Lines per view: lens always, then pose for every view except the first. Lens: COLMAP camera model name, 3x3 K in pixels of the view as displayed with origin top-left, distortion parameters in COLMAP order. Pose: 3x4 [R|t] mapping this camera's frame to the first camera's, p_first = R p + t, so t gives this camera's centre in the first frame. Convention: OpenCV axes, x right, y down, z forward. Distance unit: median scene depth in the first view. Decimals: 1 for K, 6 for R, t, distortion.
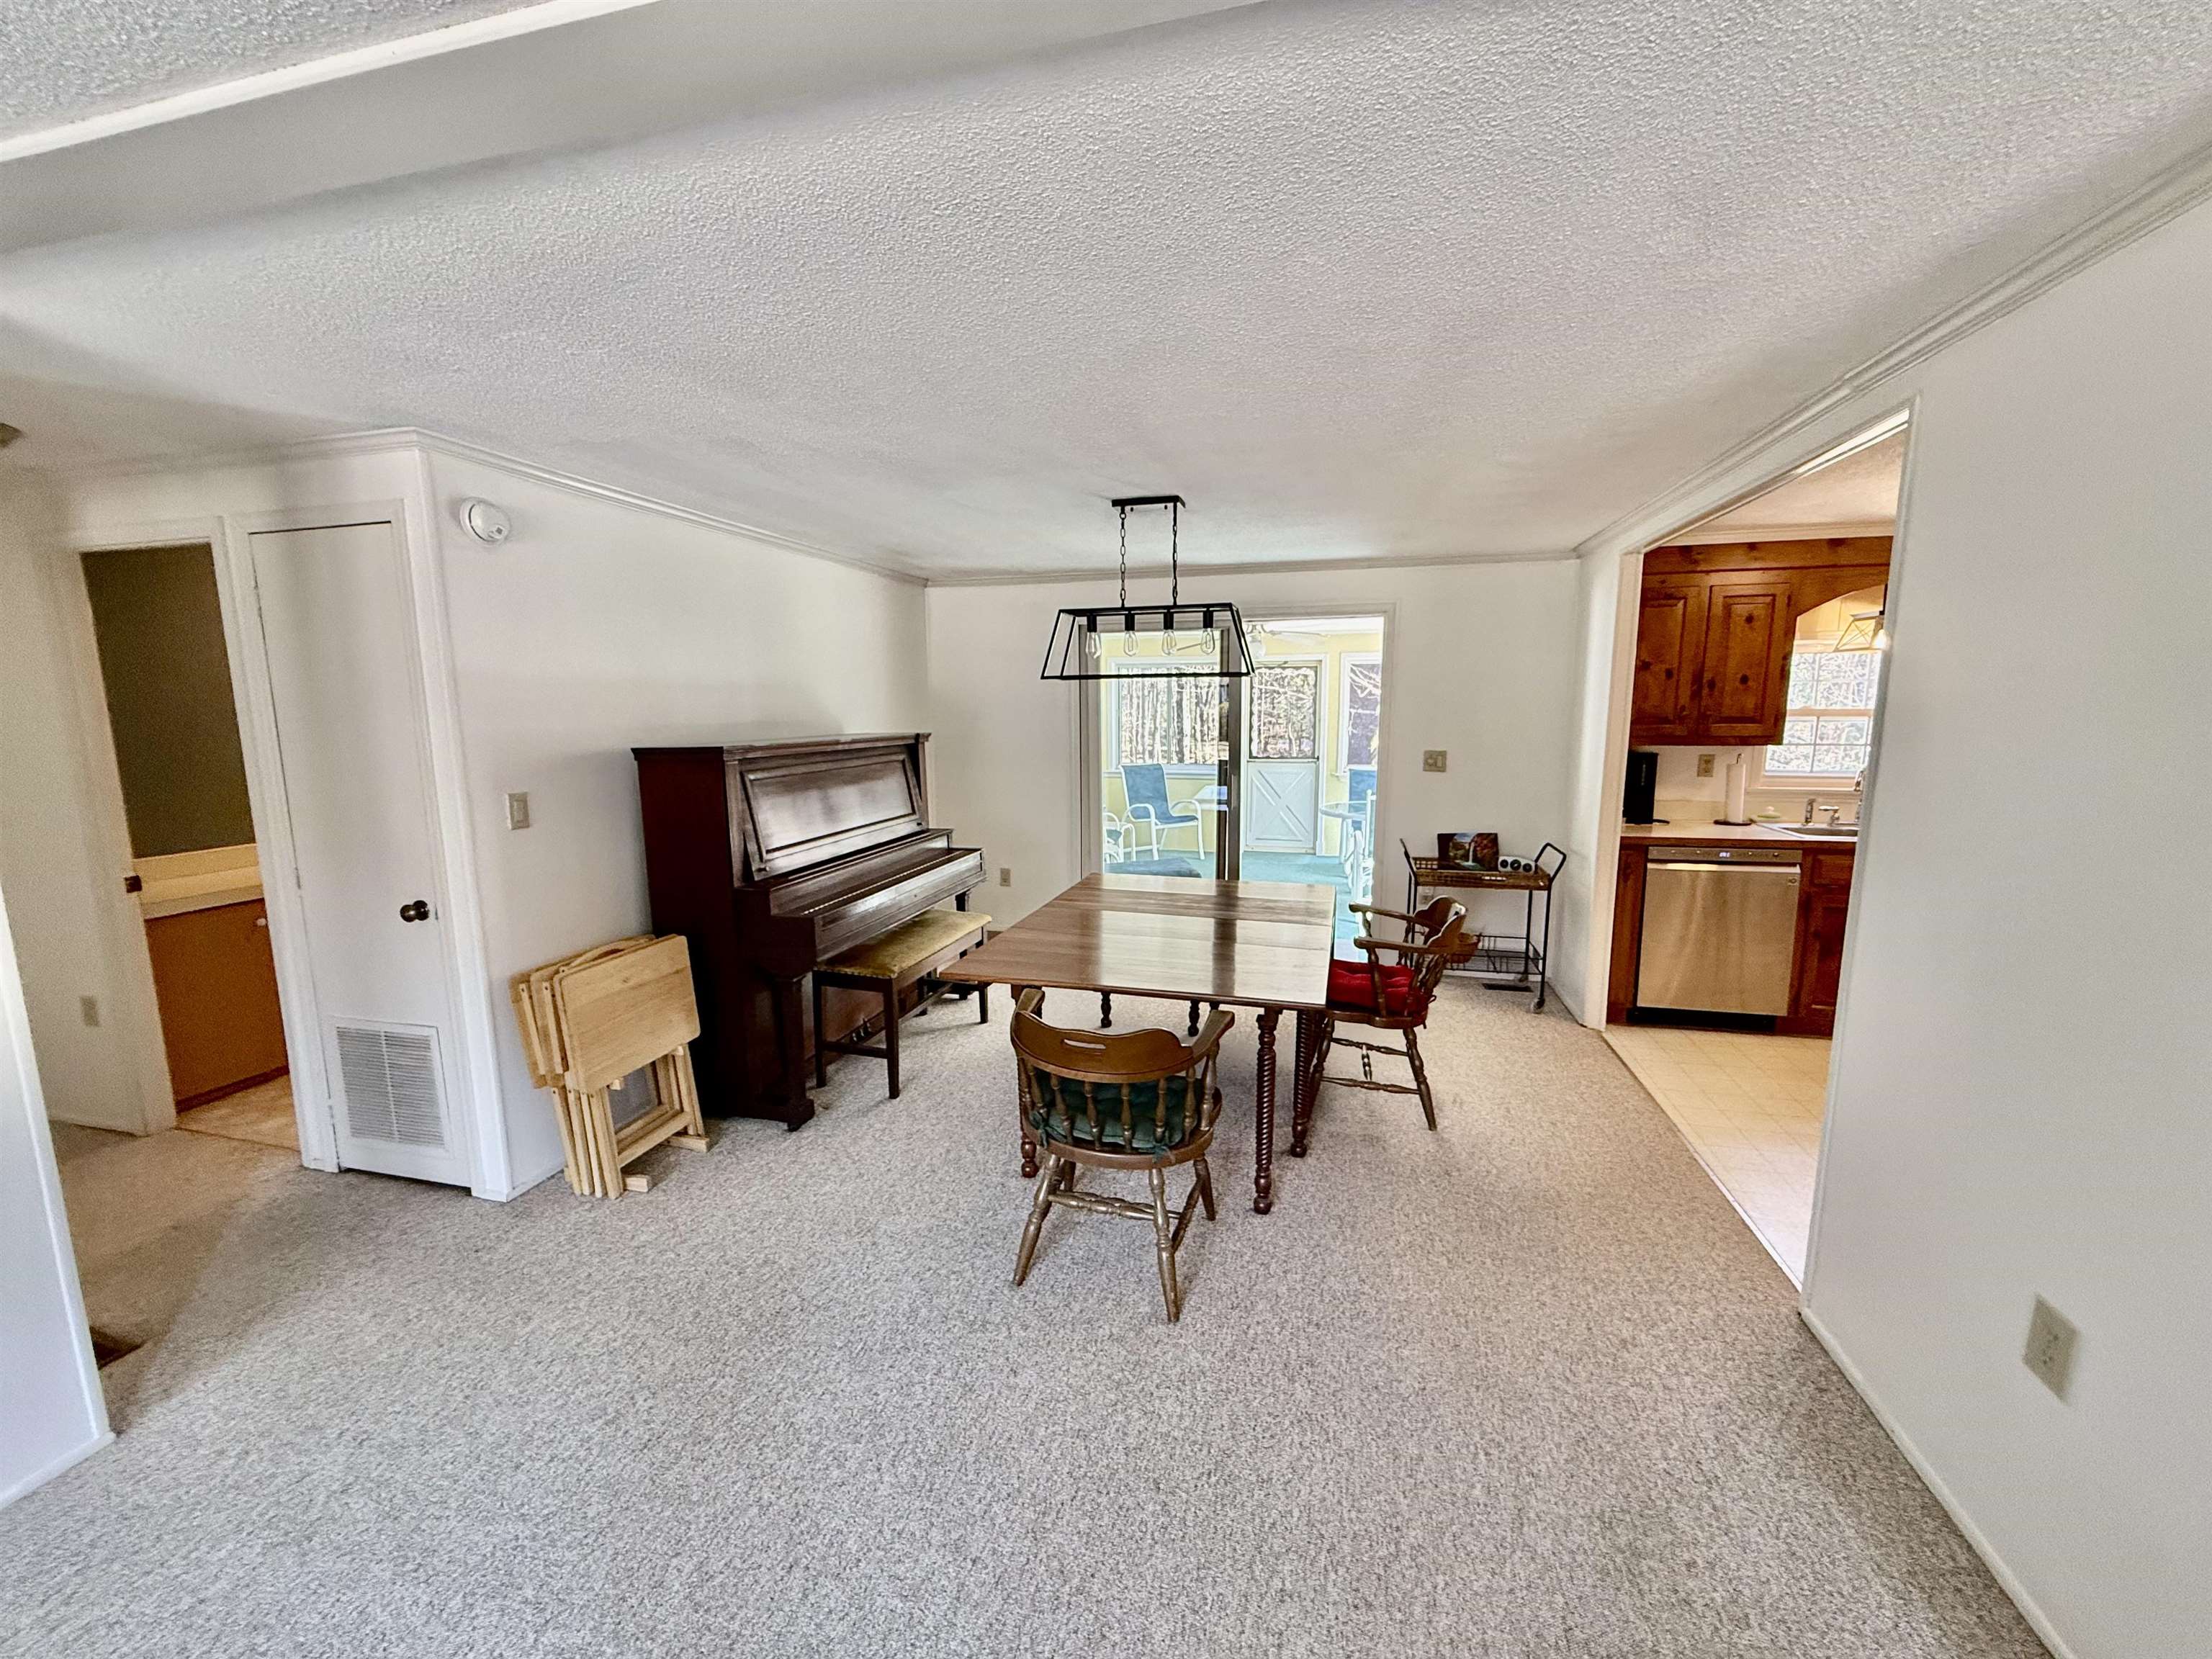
lens RADIAL K [[881.1, 0, 1115.4], [0, 881.1, 833.6], [0, 0, 1]] dist [-0.002331, 0.001238]
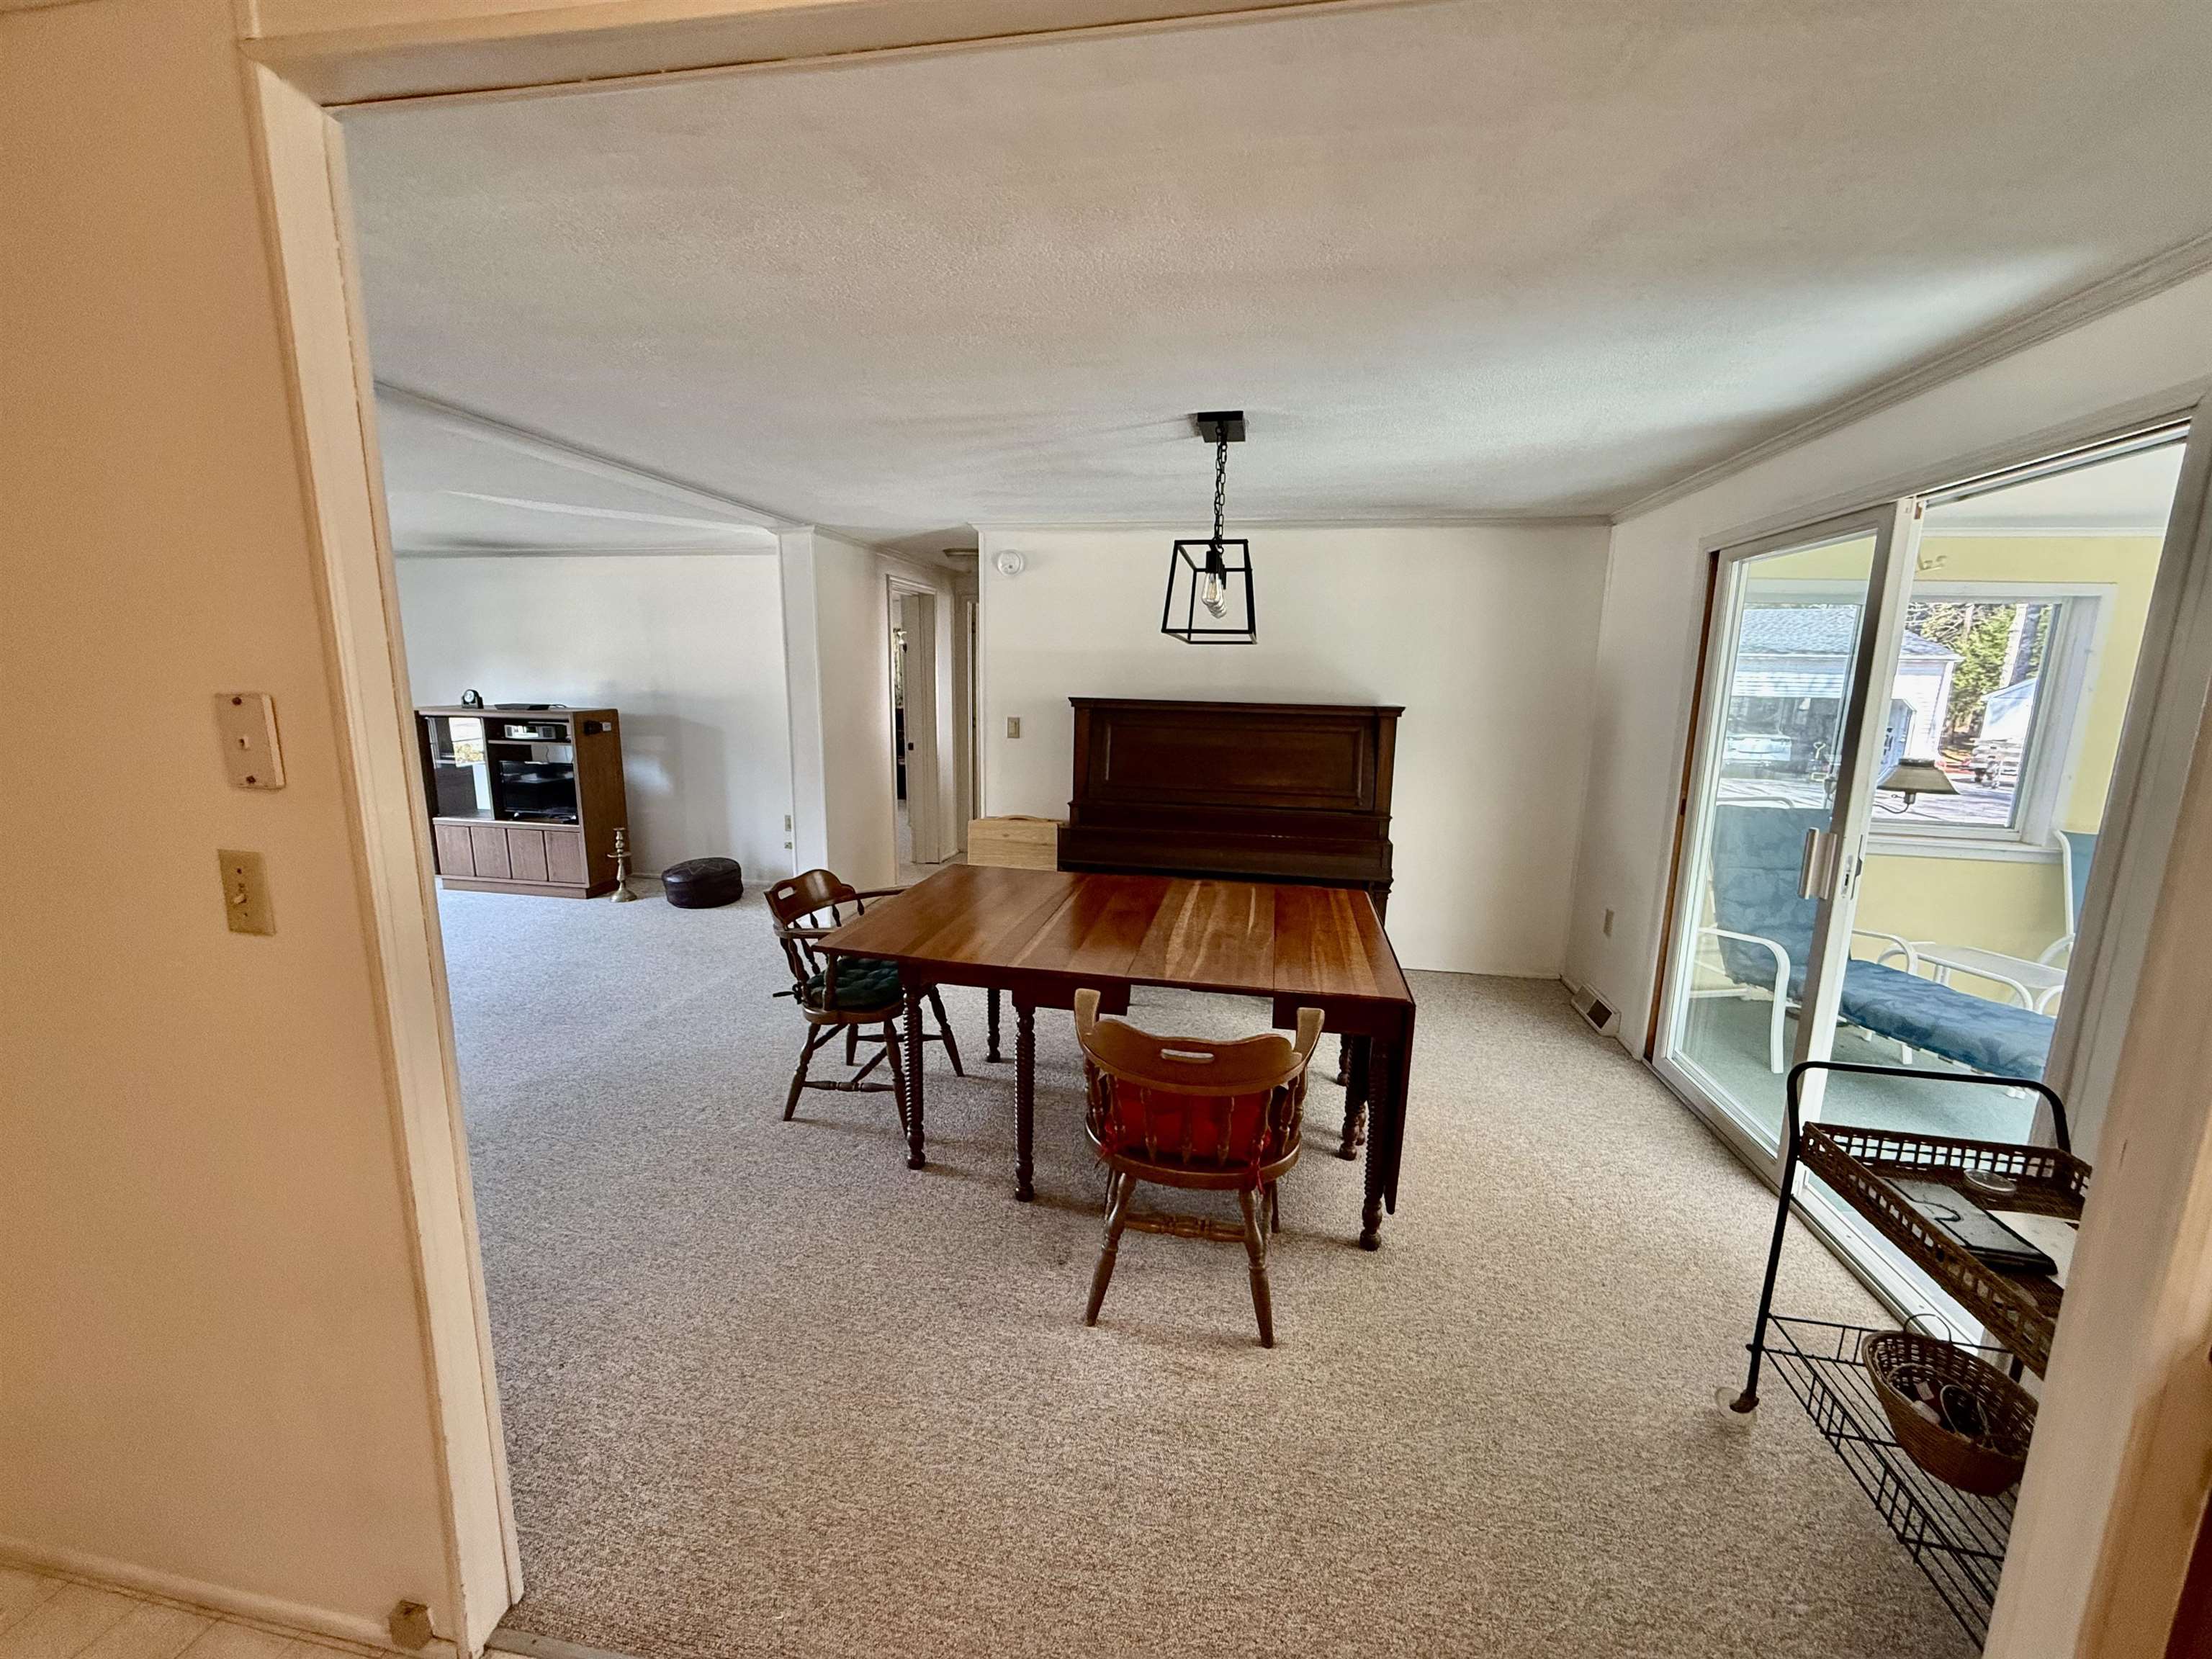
lens RADIAL K [[881.1, 0, 1108.8], [0, 881.1, 837.5], [0, 0, 1]] dist [-0.002331, 0.001238]
pose [[0.068612, 0.184523, -0.980430, 1.076351], [-0.165332, 0.971260, 0.171227, -0.144310], [0.983848, 0.150348, 0.097148, 1.045283]]
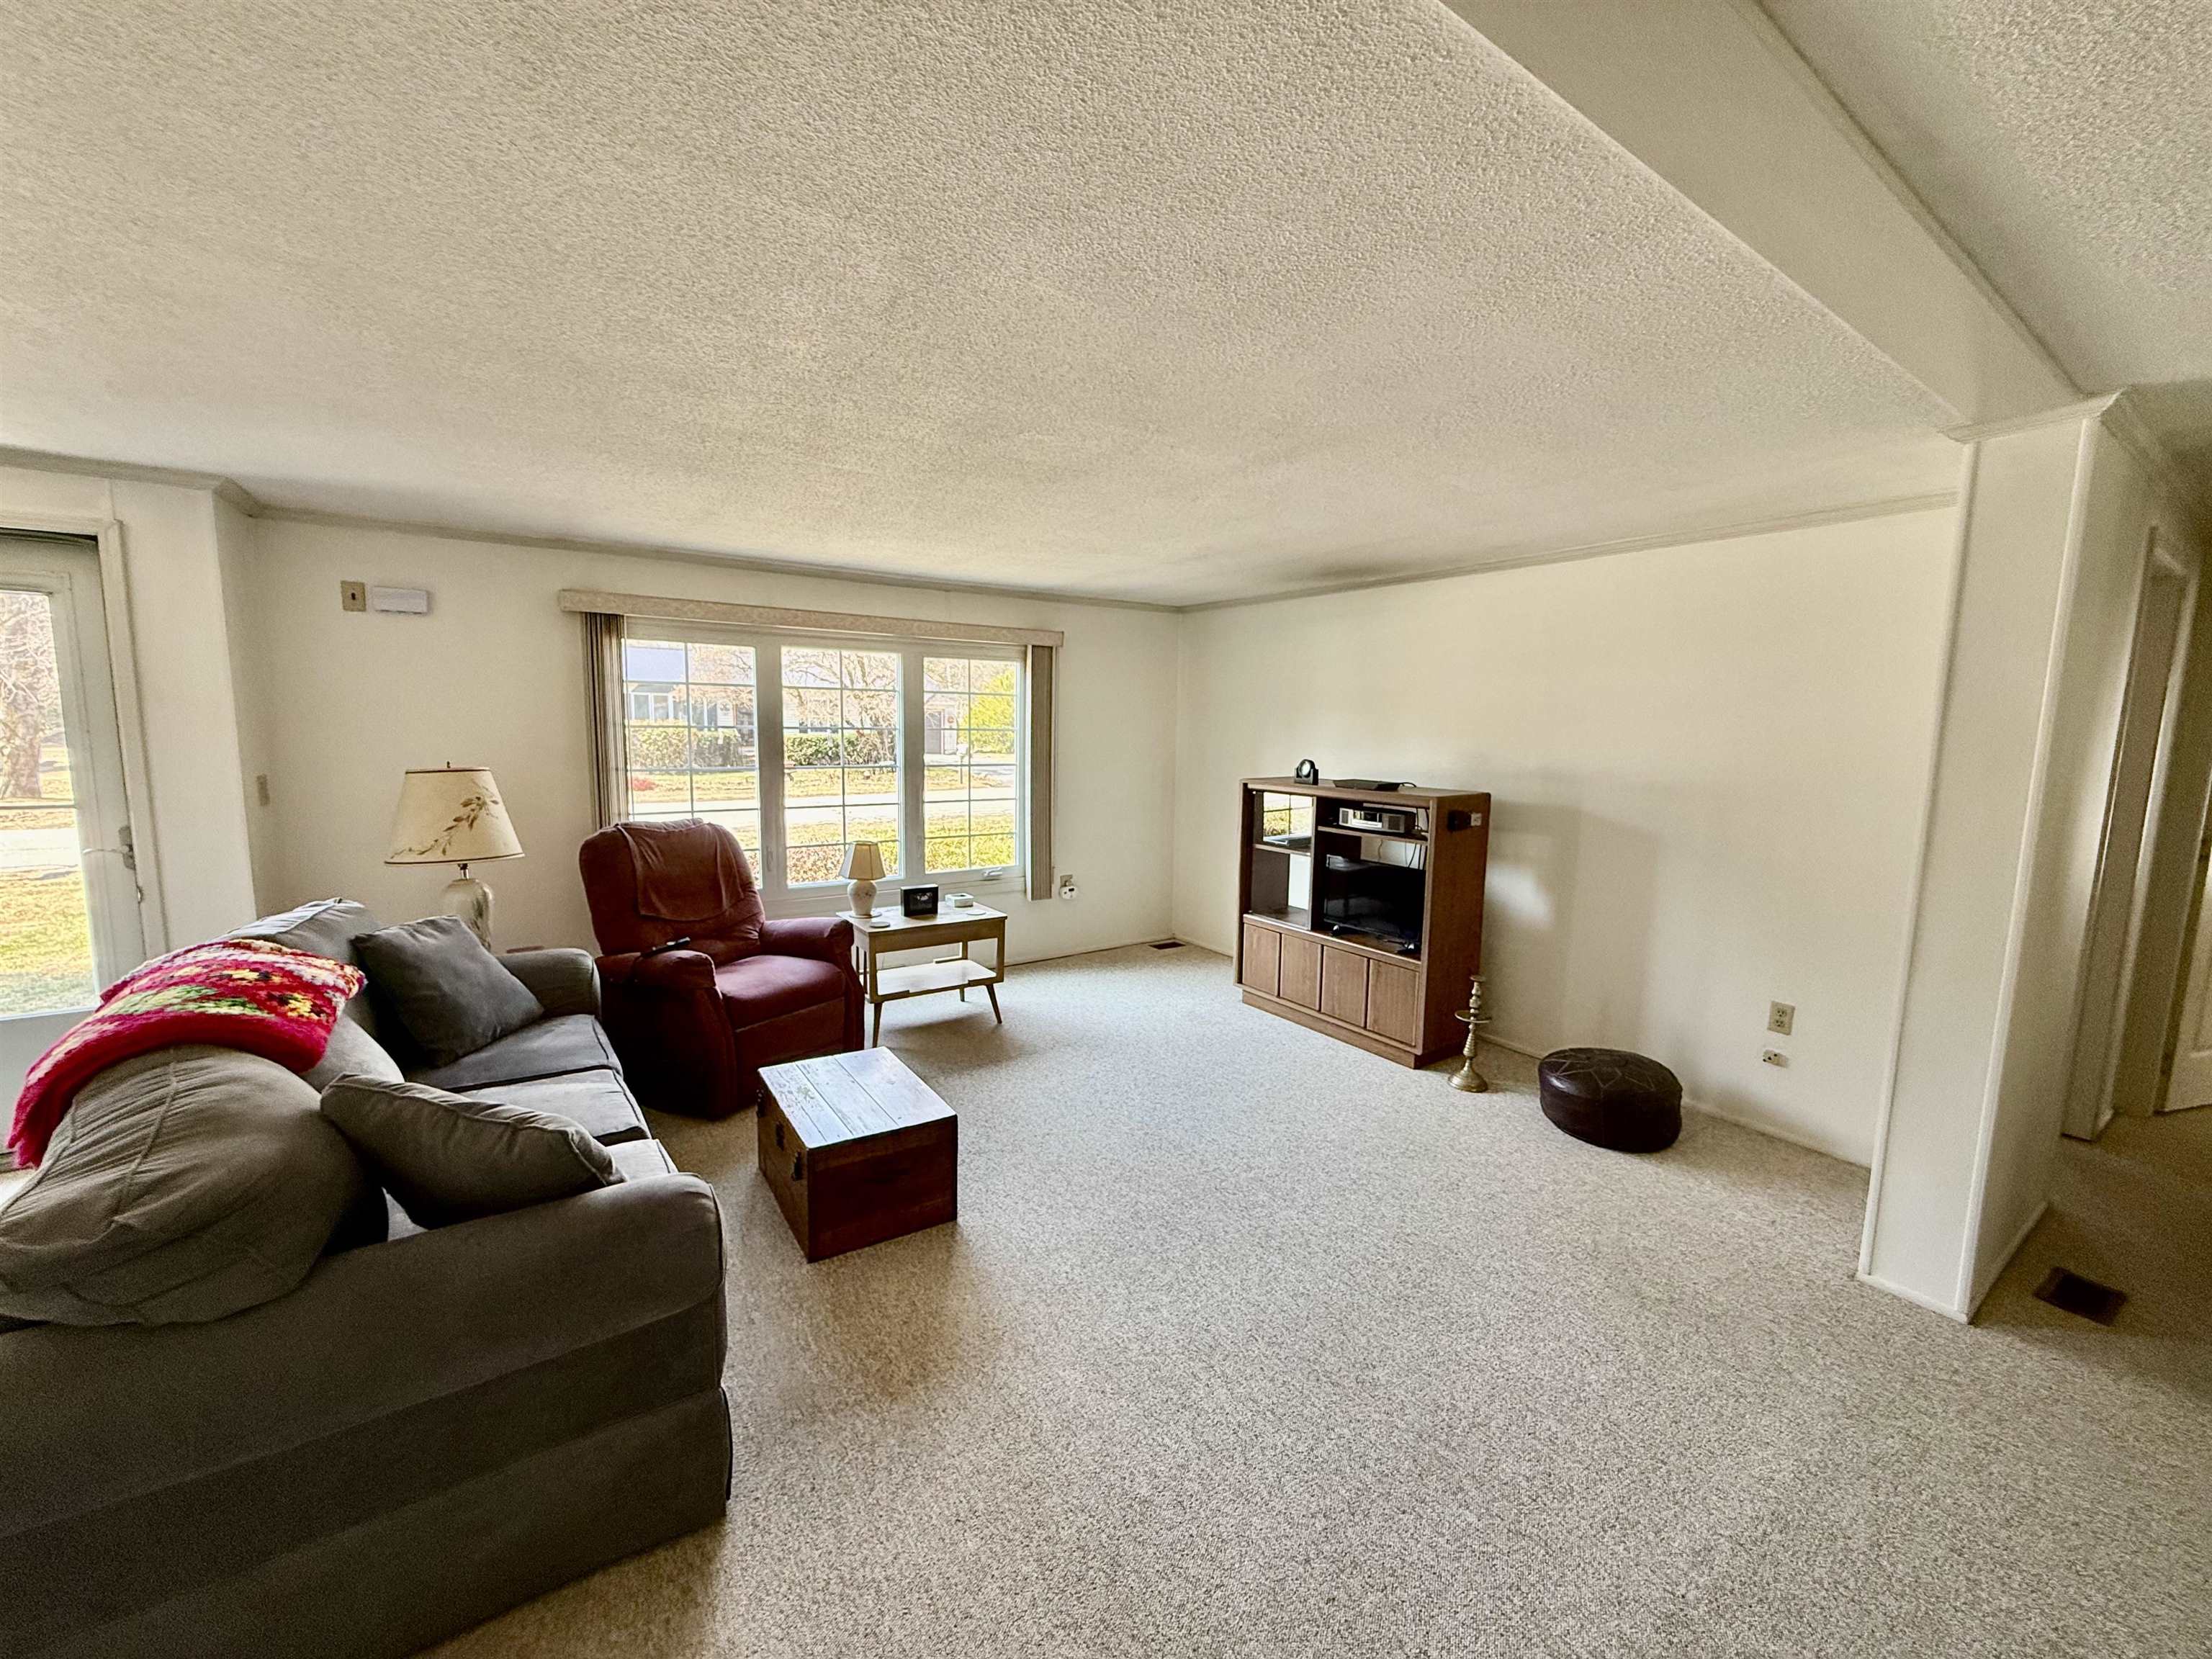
lens RADIAL K [[881.1, 0, 1097.0], [0, 881.1, 826.9], [0, 0, 1]] dist [-0.002331, 0.001238]
pose [[-0.665972, 0.077915, -0.741897, 0.330940], [-0.126963, 0.968182, 0.215650, -0.057863], [0.735093, 0.237810, -0.634889, 0.483860]]
